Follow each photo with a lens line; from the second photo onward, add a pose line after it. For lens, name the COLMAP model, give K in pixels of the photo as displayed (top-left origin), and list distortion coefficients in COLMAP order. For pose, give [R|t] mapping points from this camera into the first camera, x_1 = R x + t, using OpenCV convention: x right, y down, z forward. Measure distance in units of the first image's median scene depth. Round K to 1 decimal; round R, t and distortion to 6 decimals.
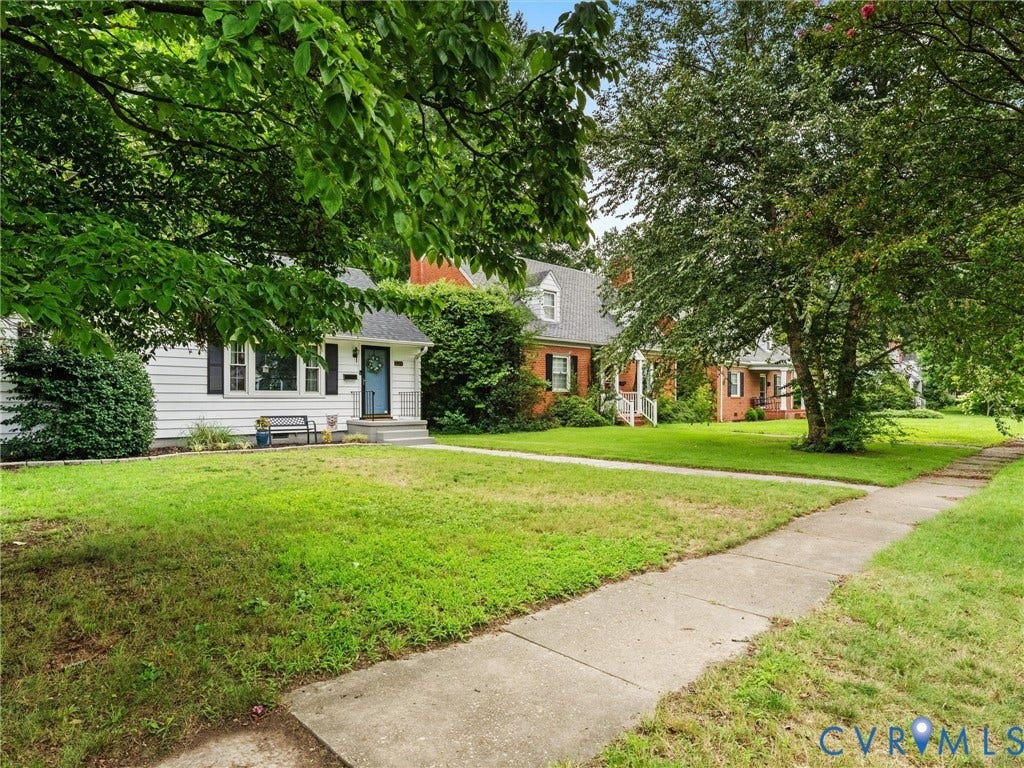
lens RADIAL K [[590.8, 0, 508.4], [0, 590.8, 401.7], [0, 0, 1]] dist [0.000967, -0.000972]
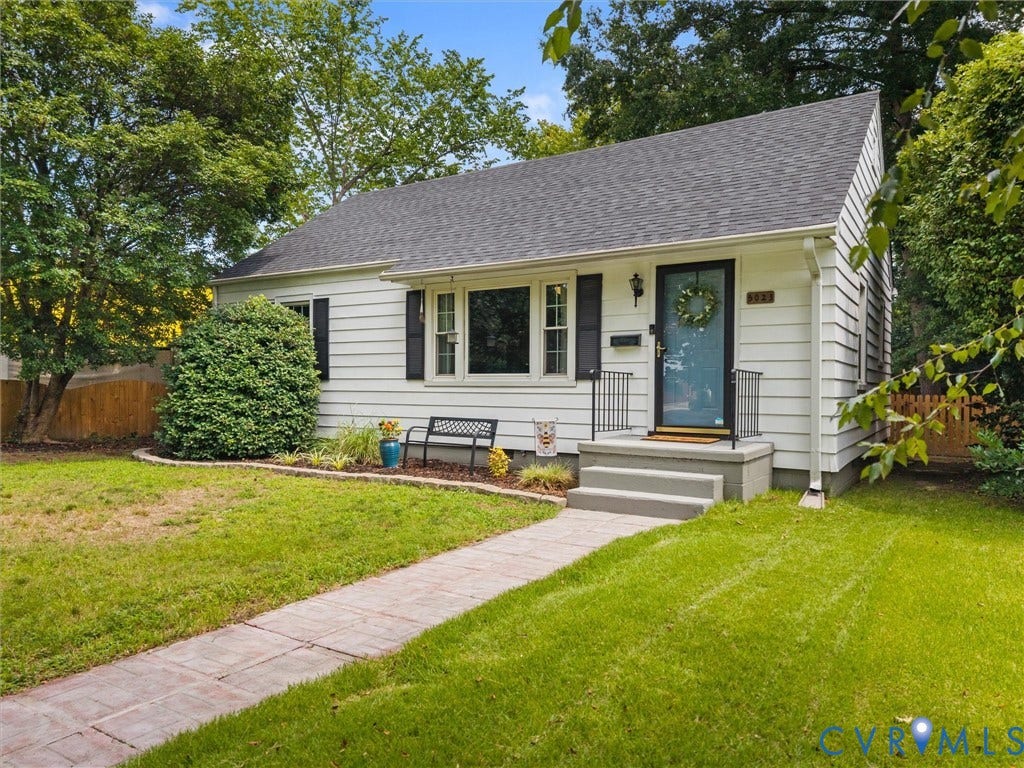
lens RADIAL K [[680.3, 0, 513.1], [0, 680.3, 393.5], [0, 0, 1]] dist [0.025392, -0.025856]
pose [[0.233439, 0.011278, -0.972306, 0.221055], [-0.010428, 0.999904, 0.009094, -0.004819], [0.972316, 0.008016, 0.233534, 0.780908]]
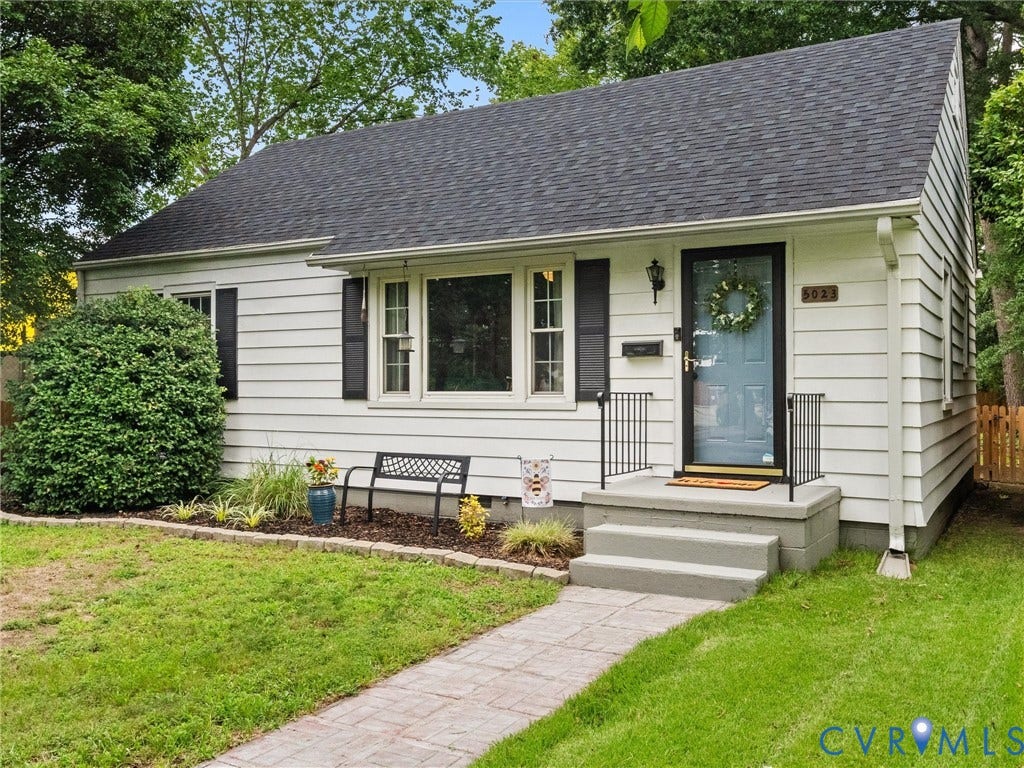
lens RADIAL K [[892.4, 0, 519.0], [0, 892.4, 376.4], [0, 0, 1]] dist [-0.033921, 0.062845]
pose [[0.277687, -0.007328, -0.960644, 0.202120], [-0.000523, 0.999970, -0.007779, -0.021796], [0.960672, 0.002663, 0.277674, 0.778080]]
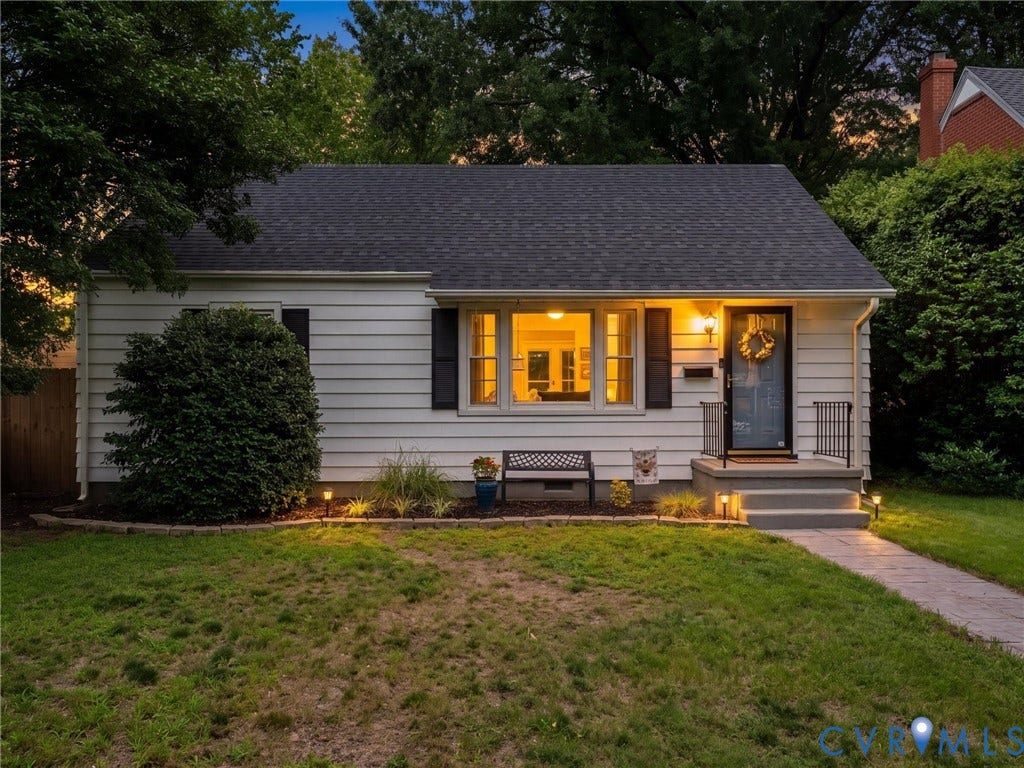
lens RADIAL K [[779.7, 0, 515.6], [0, 779.7, 381.6], [0, 0, 1]] dist [-0.018719, 0.032105]
pose [[0.720482, -0.007408, -0.693434, 0.076213], [-0.000953, 0.999931, -0.011673, -0.025980], [0.693473, 0.009071, 0.720425, 0.413099]]
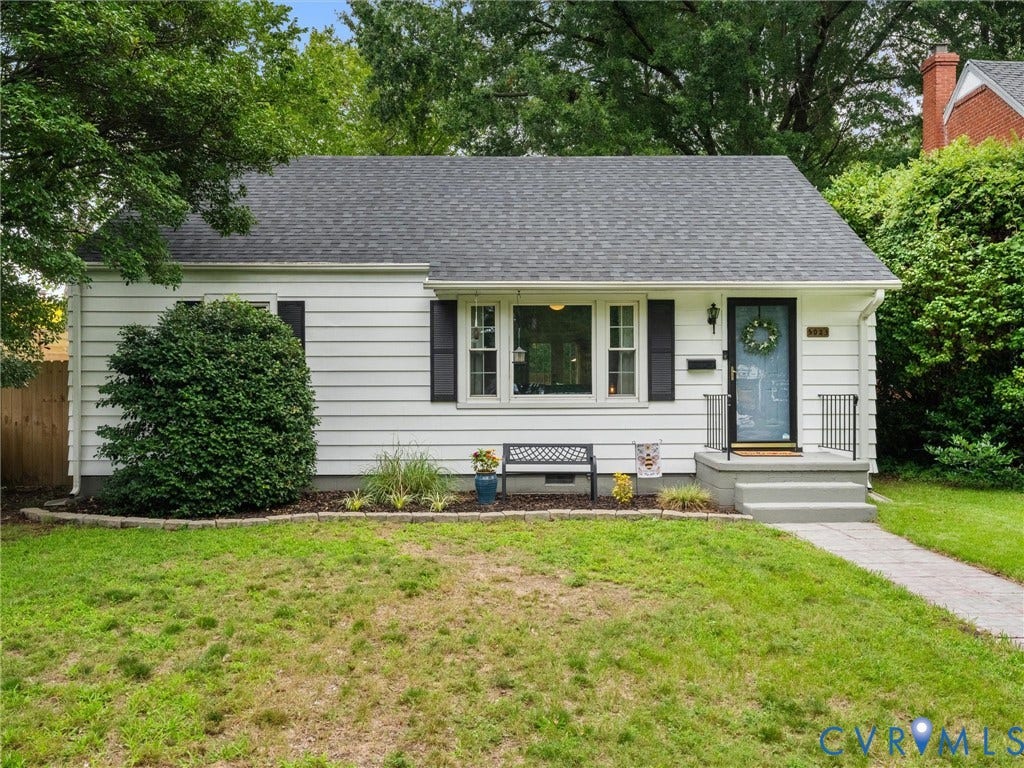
lens RADIAL K [[779.7, 0, 514.6], [0, 779.7, 387.7], [0, 0, 1]] dist [-0.018719, 0.032105]
pose [[0.720296, -0.000247, -0.693666, 0.068410], [0.000279, 1.000000, -0.000066, -0.022262], [0.693666, -0.000146, 0.720296, 0.420270]]
